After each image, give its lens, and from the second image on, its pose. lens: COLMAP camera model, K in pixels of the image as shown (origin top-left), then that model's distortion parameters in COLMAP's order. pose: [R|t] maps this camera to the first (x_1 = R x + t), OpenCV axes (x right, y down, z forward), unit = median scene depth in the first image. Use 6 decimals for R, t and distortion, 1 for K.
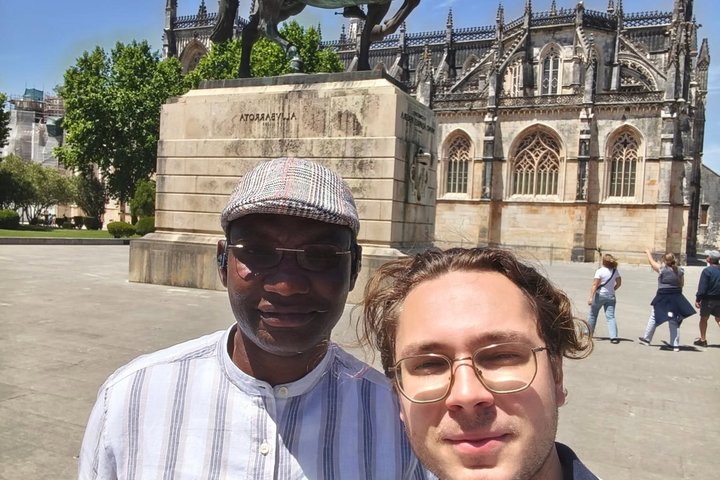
lens RADIAL K [[620.0, 0, 358.4], [0, 620.0, 240.7], [0, 0, 1]] dist [-0.016515, -0.011400]
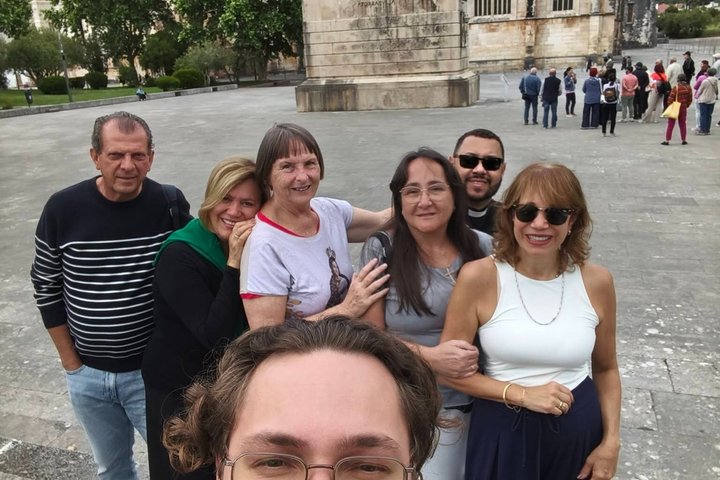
lens RADIAL K [[620.0, 0, 361.6], [0, 620.0, 240.4], [0, 0, 1]] dist [-0.016515, -0.011400]
pose [[0.987849, -0.132439, 0.081328, -0.379840], [0.105445, 0.955559, 0.275298, -0.046389], [-0.114174, -0.263377, 0.957913, -0.728914]]
